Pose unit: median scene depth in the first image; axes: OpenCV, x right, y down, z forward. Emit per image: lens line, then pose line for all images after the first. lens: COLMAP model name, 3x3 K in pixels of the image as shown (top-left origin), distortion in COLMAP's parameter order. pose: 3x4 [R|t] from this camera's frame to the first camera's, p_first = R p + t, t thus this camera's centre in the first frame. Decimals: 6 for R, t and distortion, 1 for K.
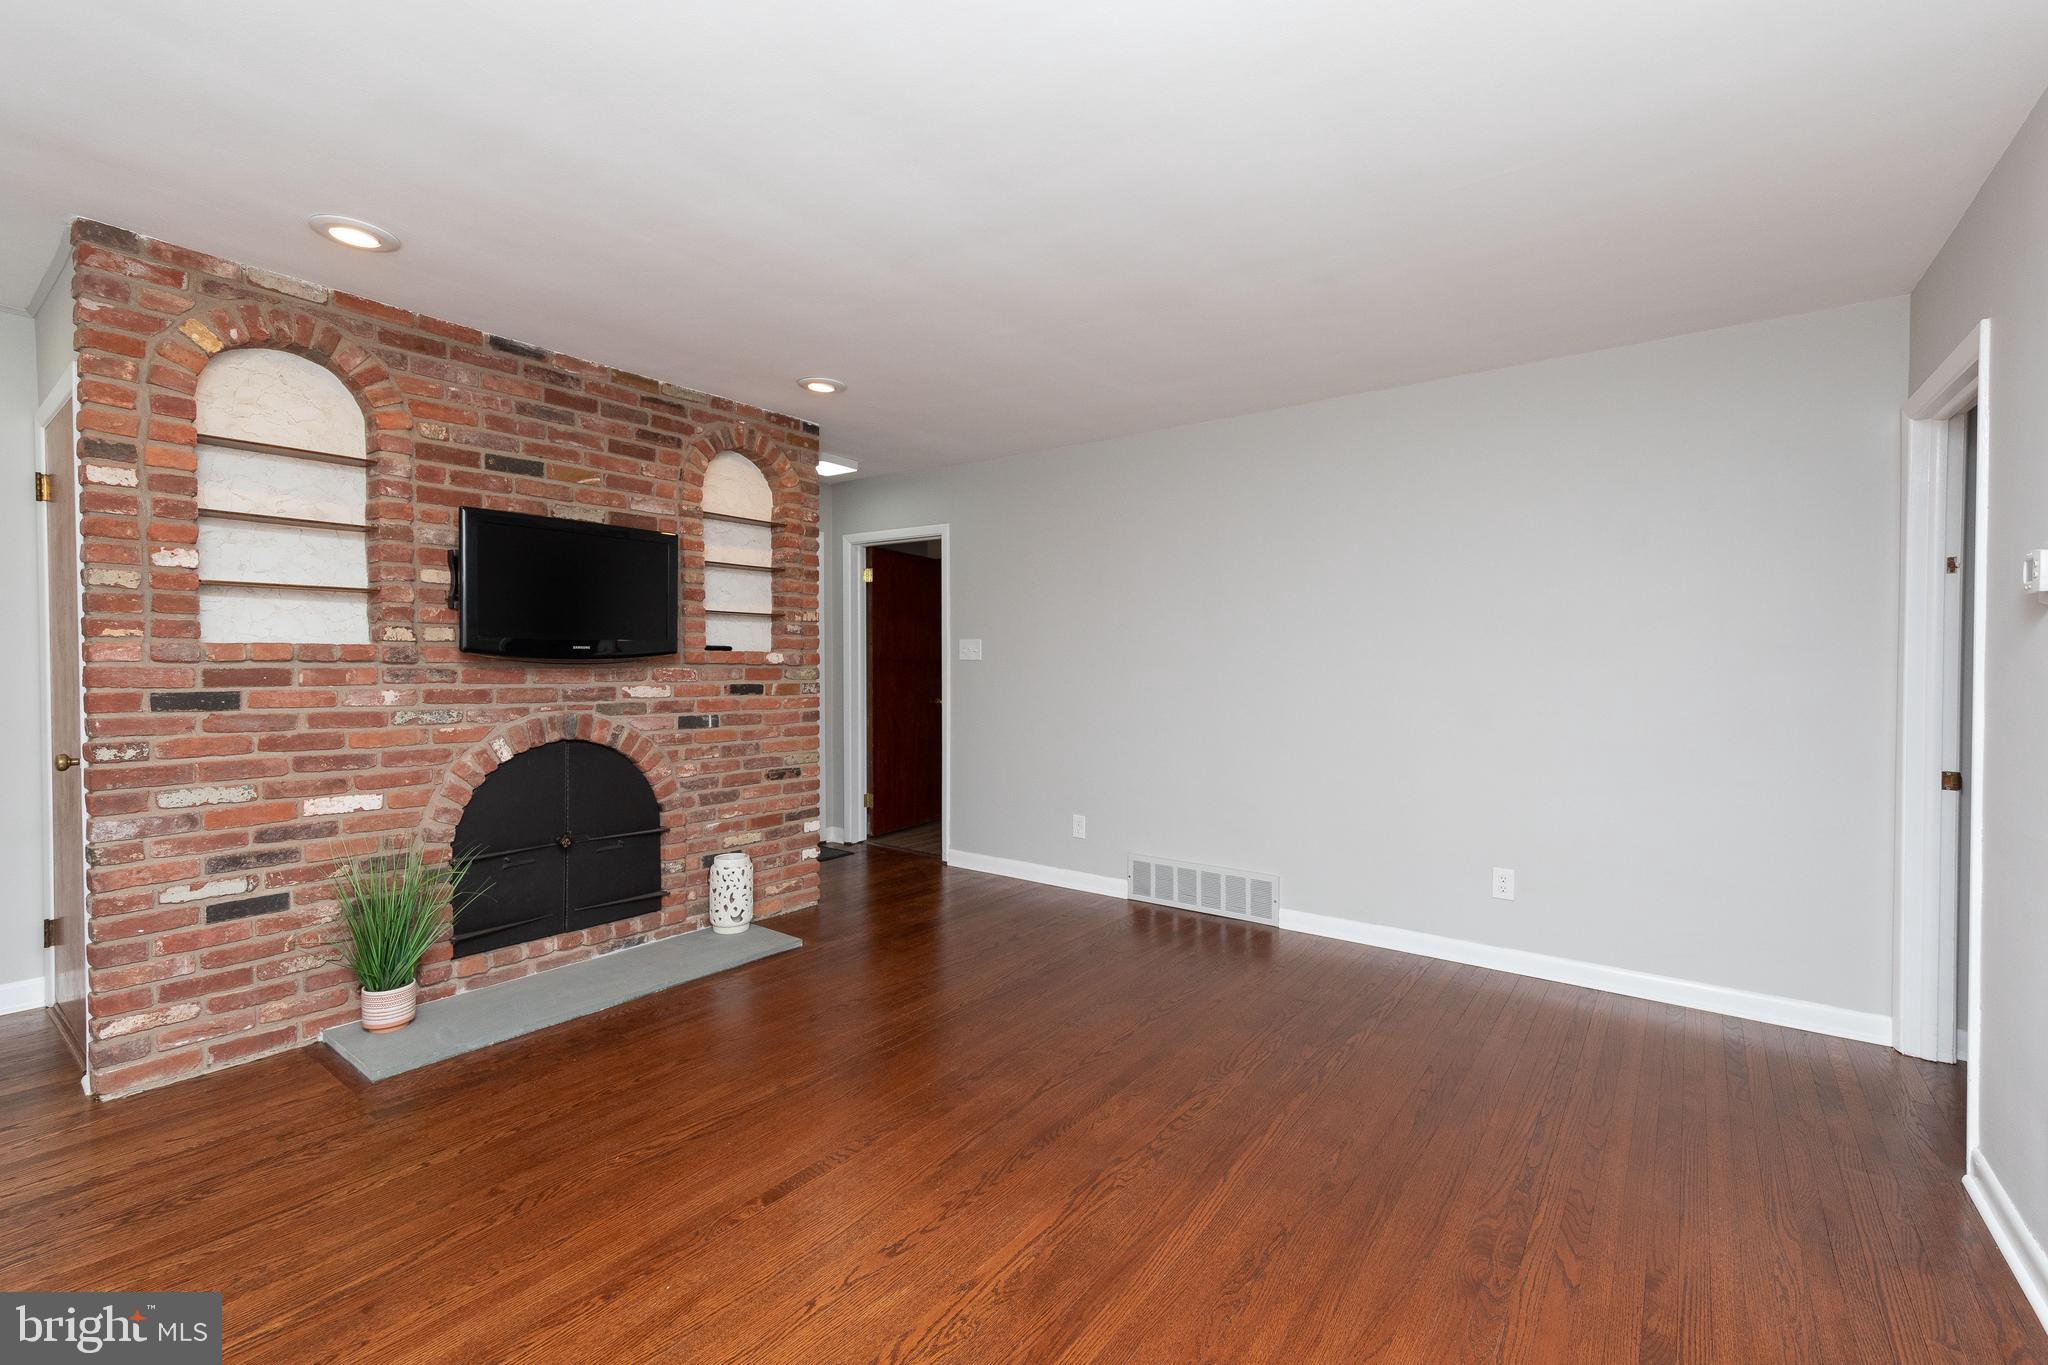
lens RADIAL K [[897.3, 0, 1028.4], [0, 897.3, 676.0], [0, 0, 1]] dist [0.005263, -0.000876]
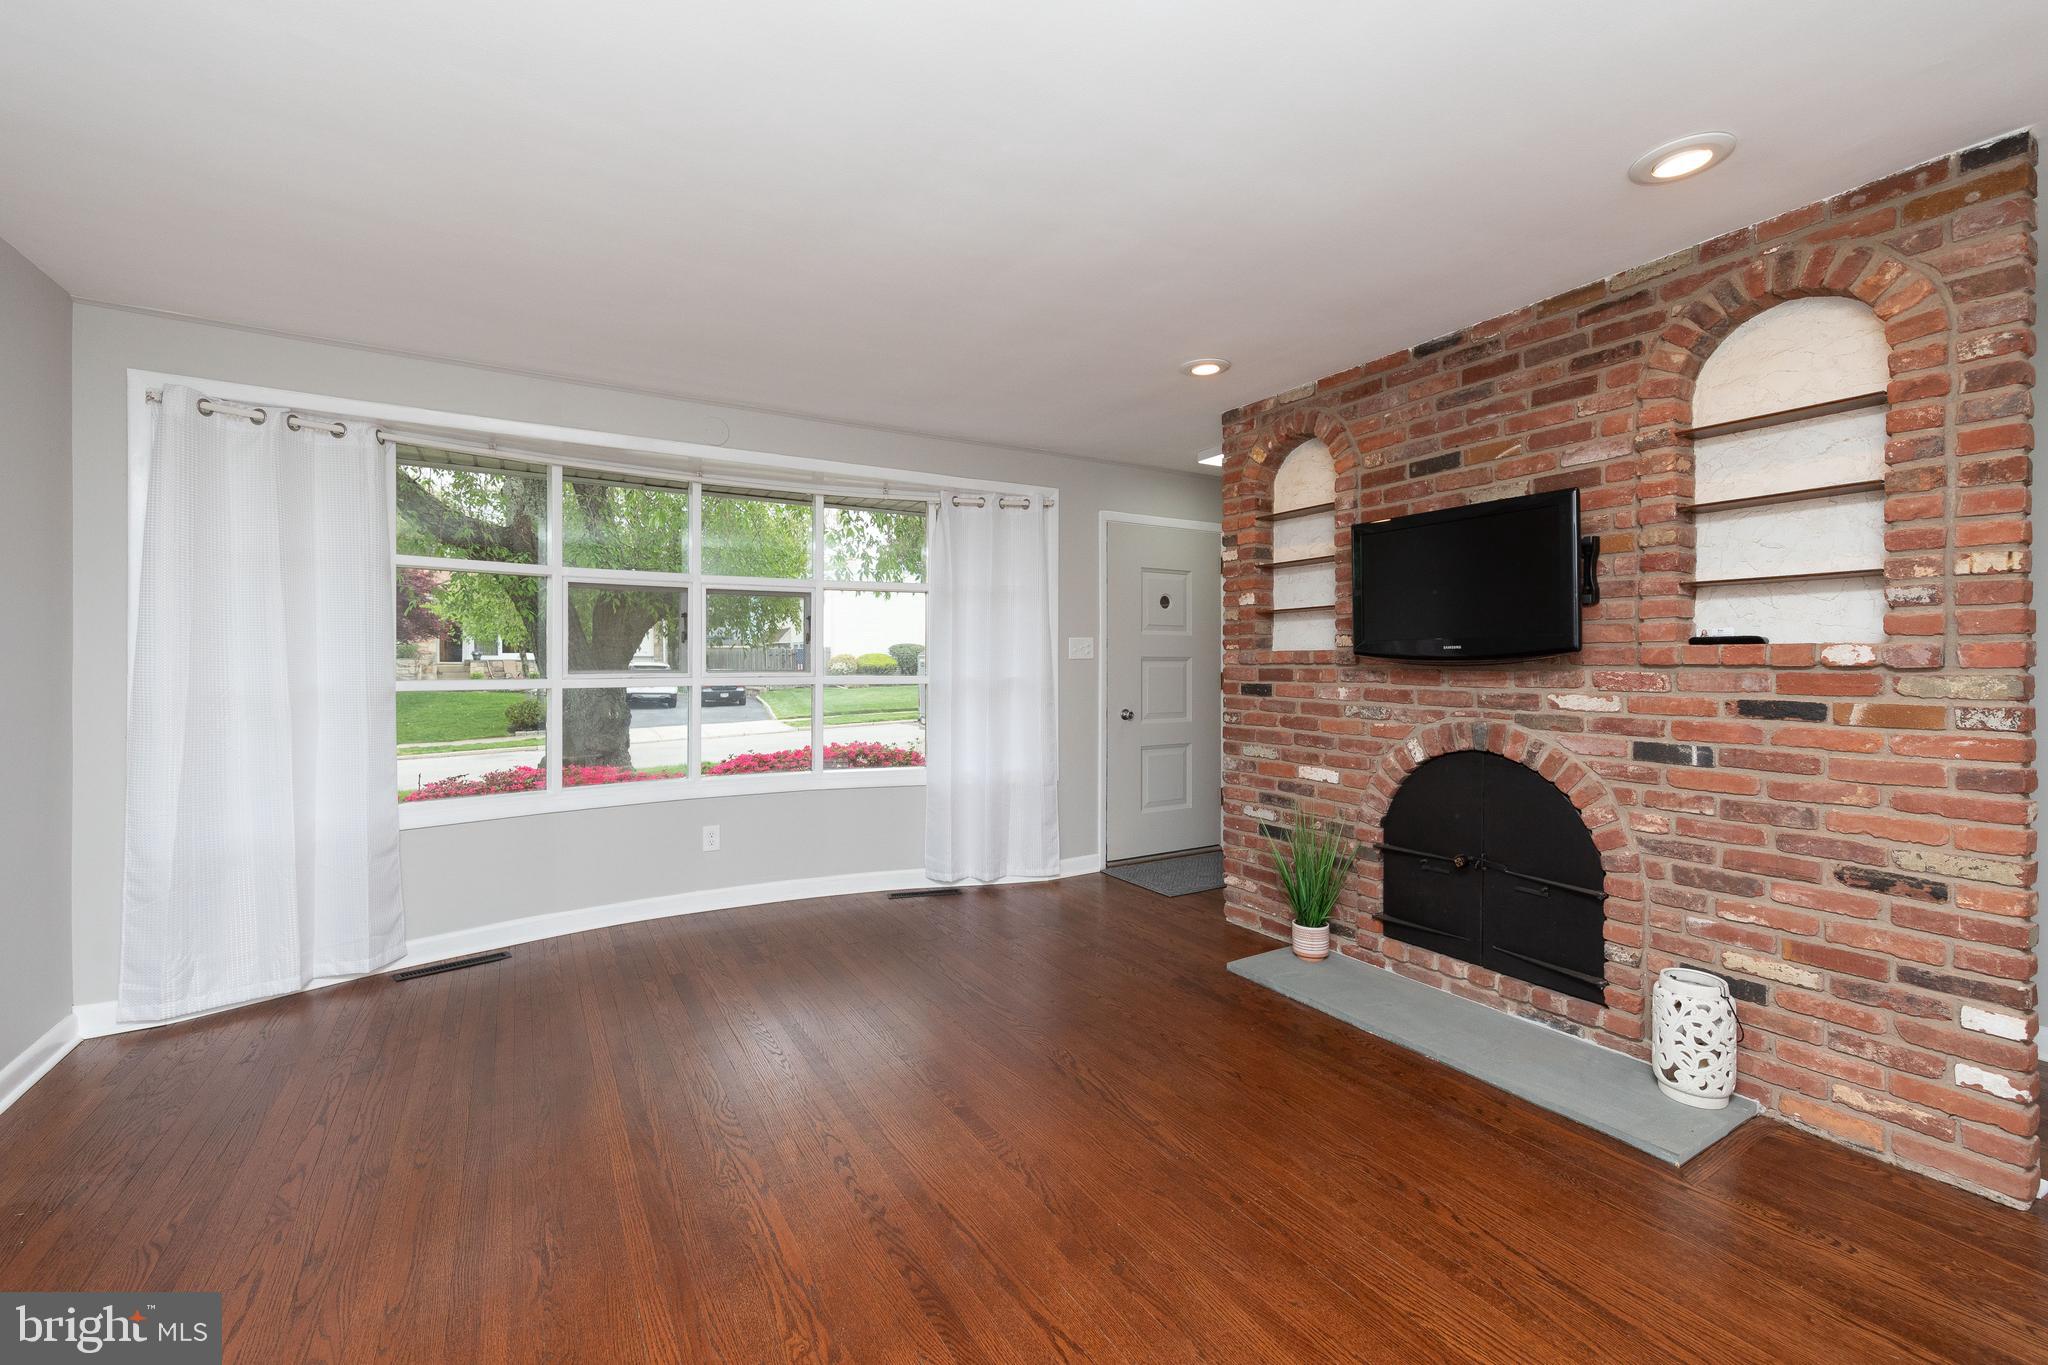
lens RADIAL K [[836.1, 0, 1028.7], [0, 836.1, 661.2], [0, 0, 1]] dist [0.002721, -0.000164]
pose [[-0.377005, -0.006325, -0.926189, 0.425434], [-0.014831, 0.999890, -0.000791, -0.010535], [0.926092, 0.013438, -0.377058, 0.891494]]
